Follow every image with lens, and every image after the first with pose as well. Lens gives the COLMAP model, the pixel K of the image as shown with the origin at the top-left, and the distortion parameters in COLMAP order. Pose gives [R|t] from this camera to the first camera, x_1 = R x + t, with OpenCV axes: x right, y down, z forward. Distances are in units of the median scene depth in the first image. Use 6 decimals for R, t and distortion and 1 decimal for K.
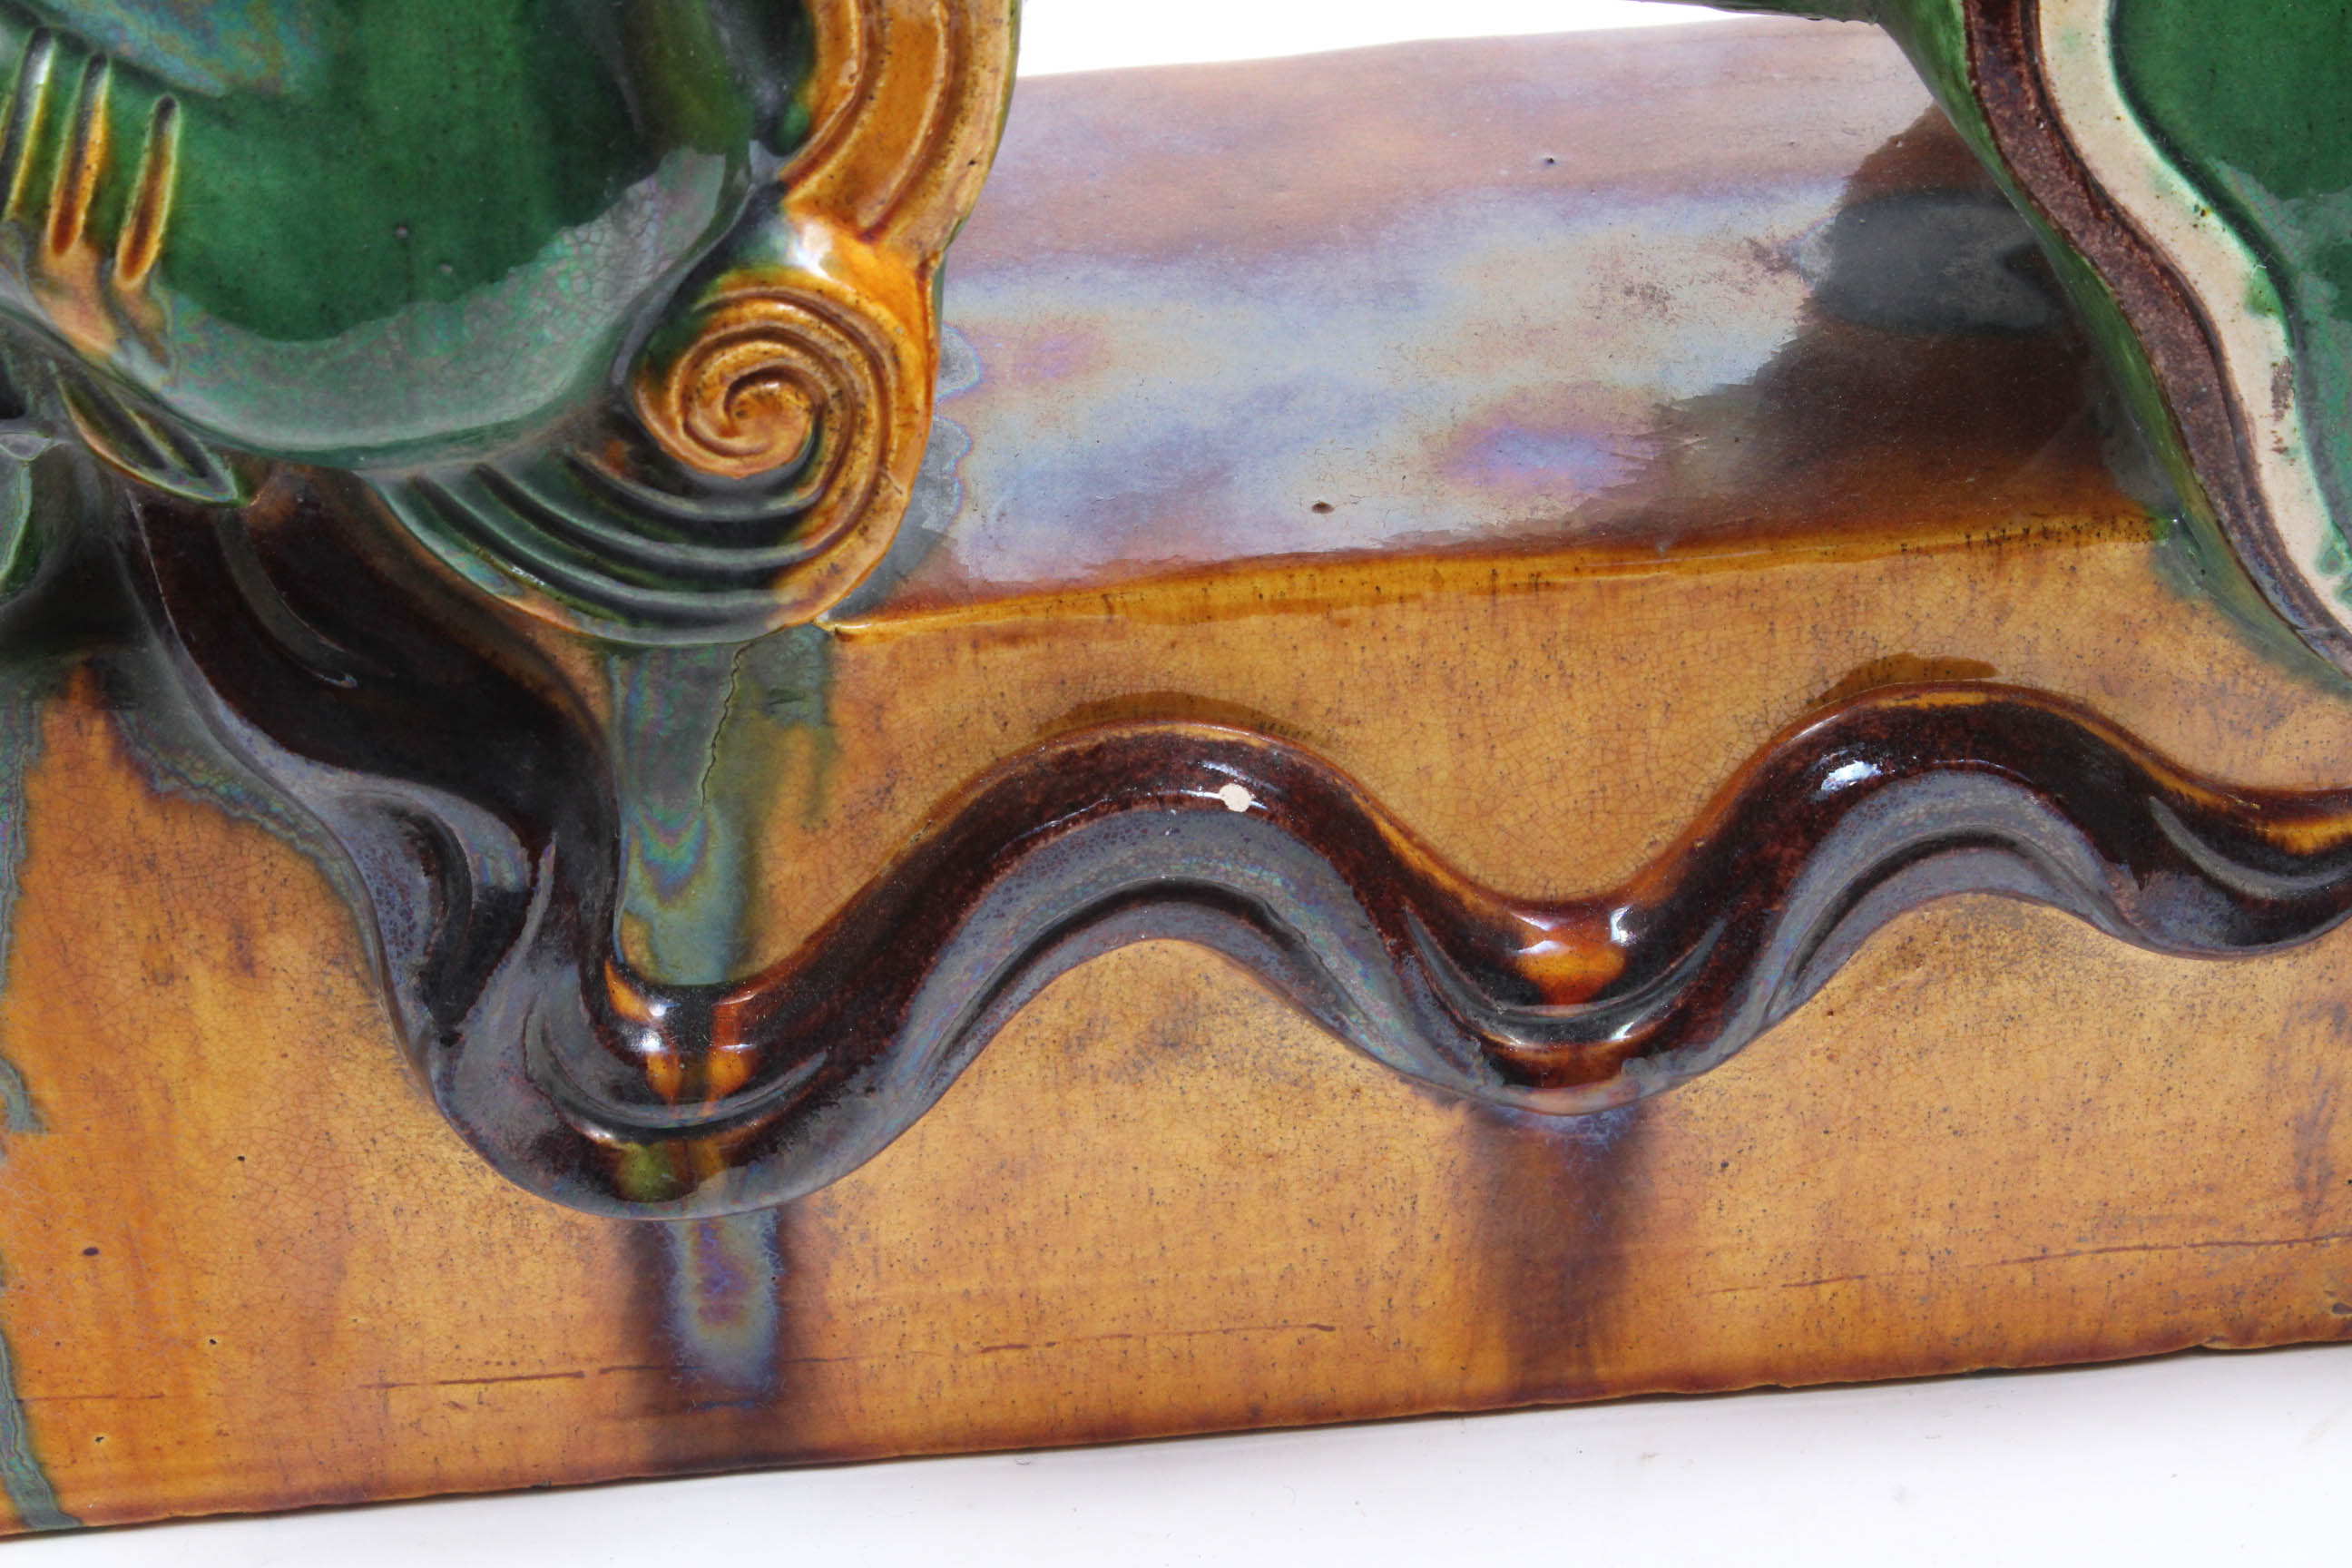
lens RADIAL K [[5565.8, 0, 1175.2], [0, 5565.8, 734.7], [0, 0, 1]] dist [0.058860, 0.266791]
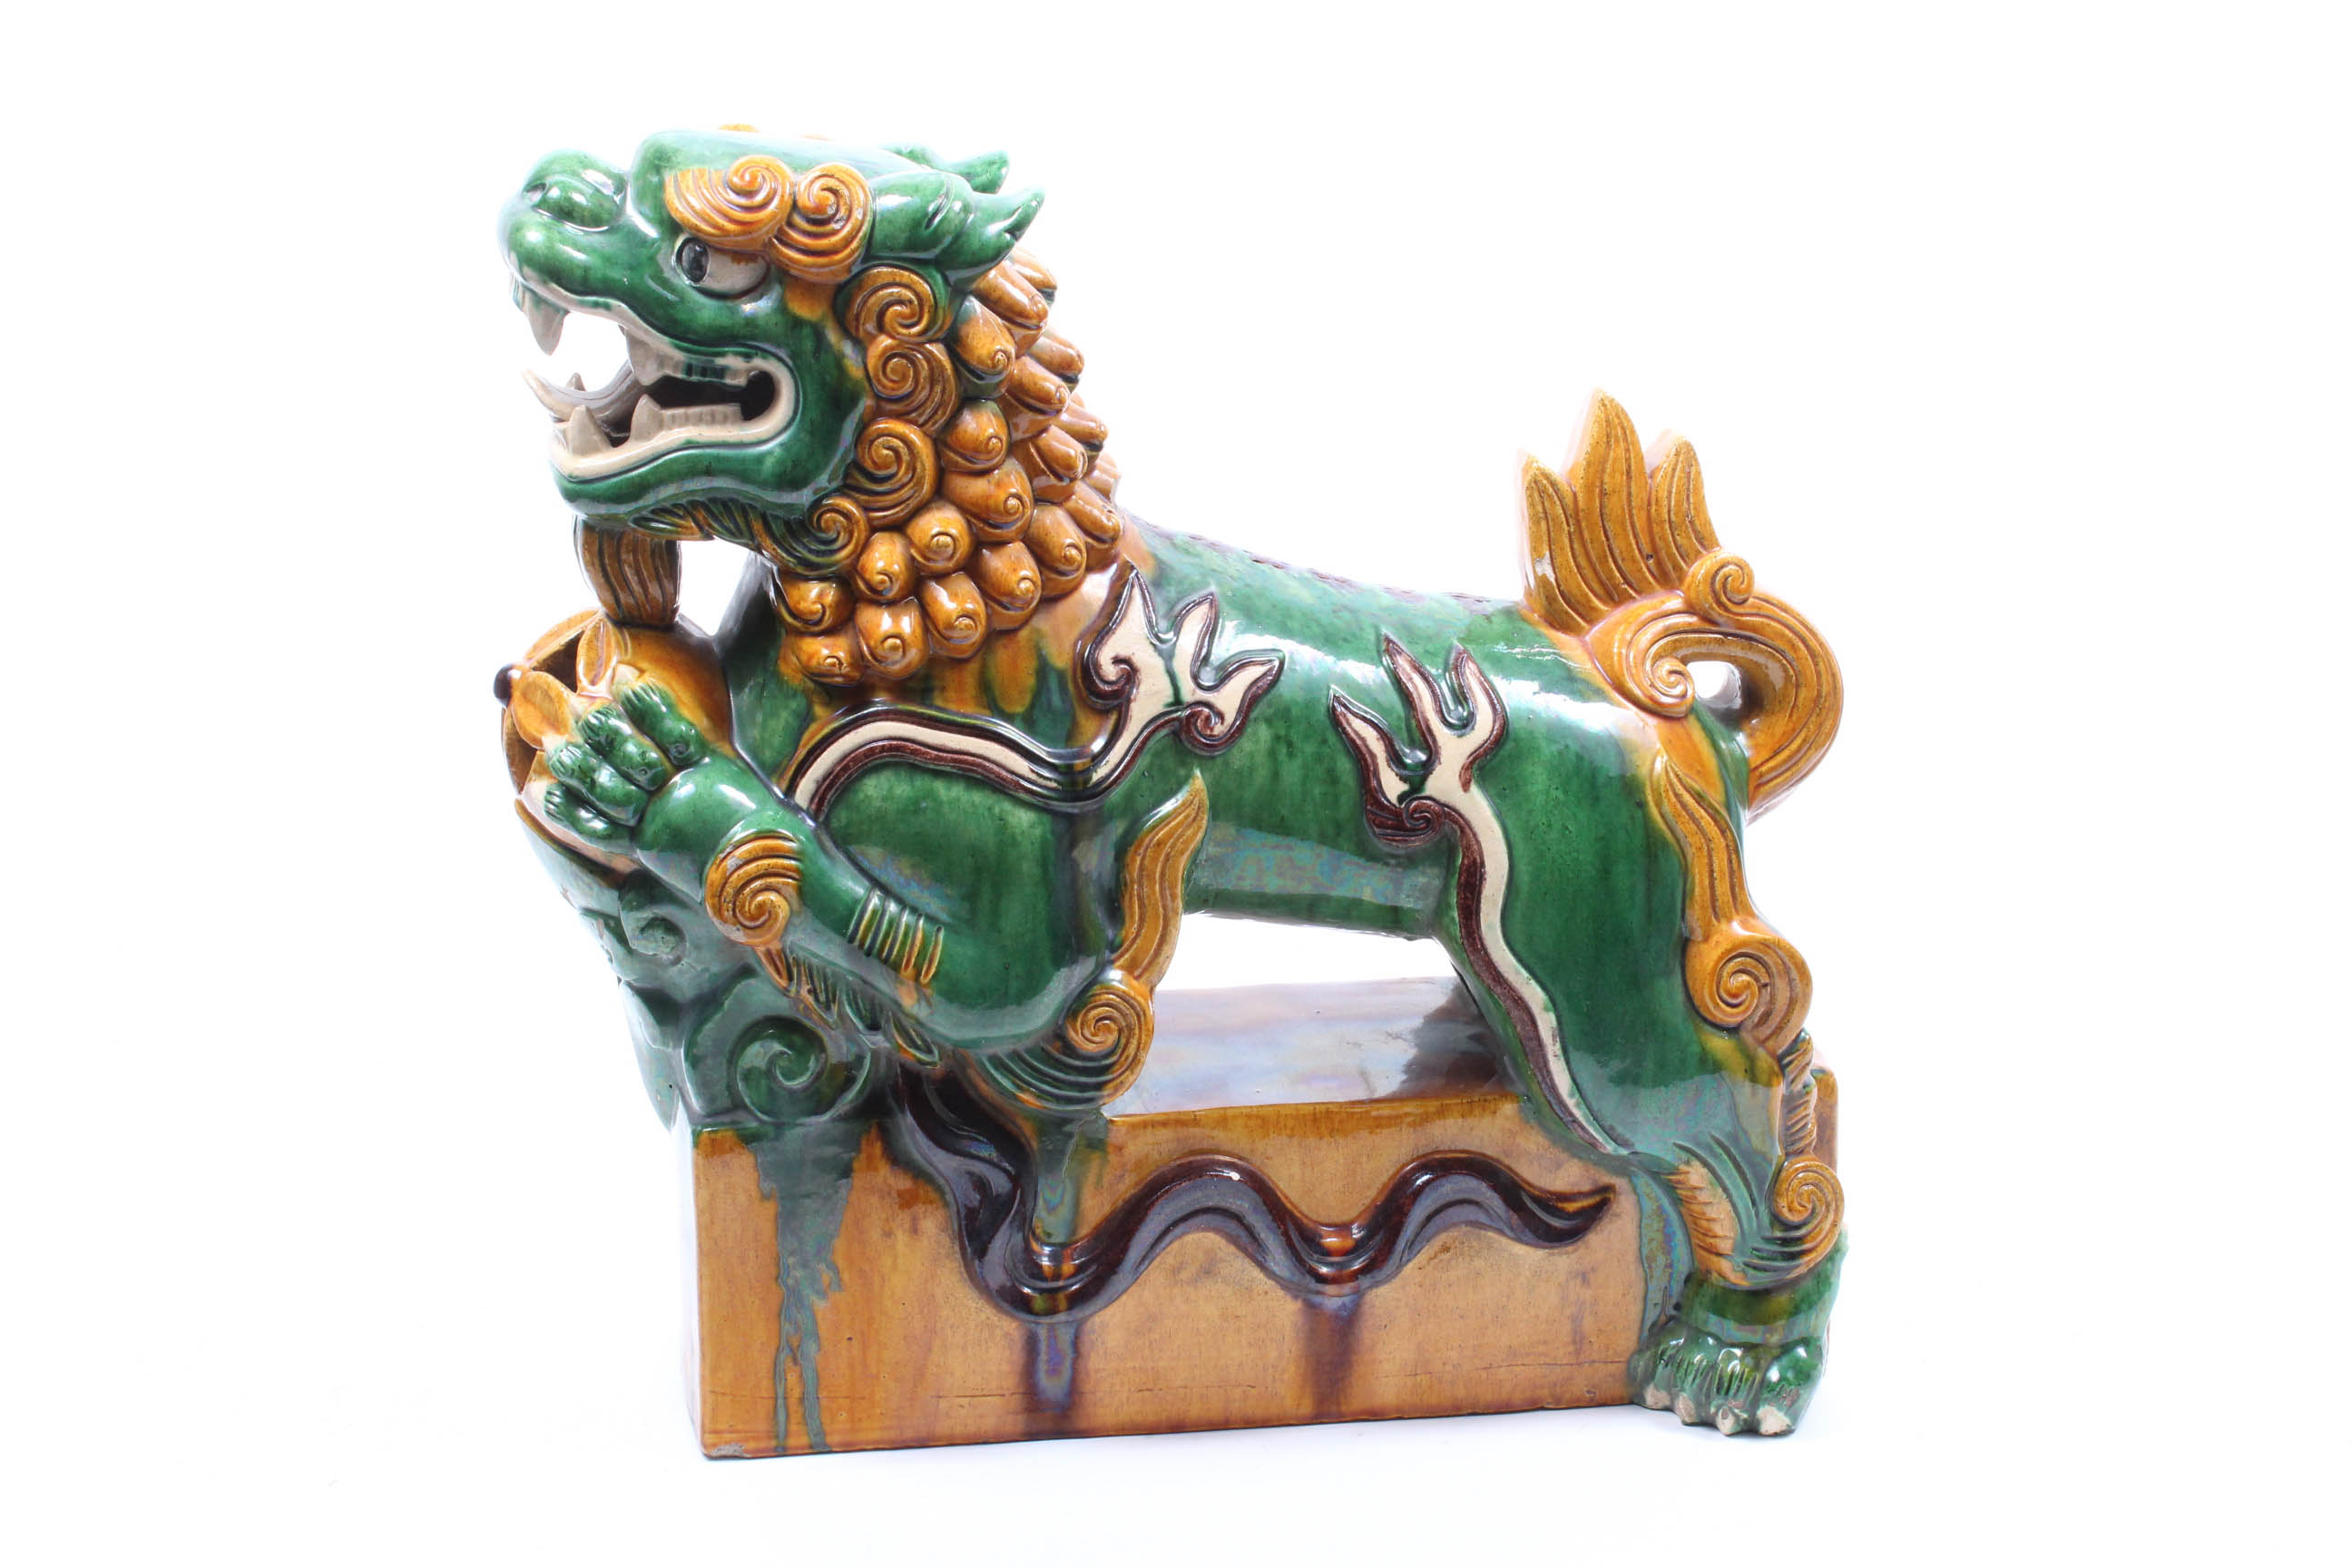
lens RADIAL K [[4867.0, 0, 1176.0], [0, 4867.0, 784.0], [0, 0, 1]] dist [0.015173, -0.025452]
pose [[0.994556, 0.024330, 0.101319, -0.299057], [0.009331, 0.947655, -0.319159, 0.663108], [-0.103781, 0.318367, 0.942269, -1.622384]]
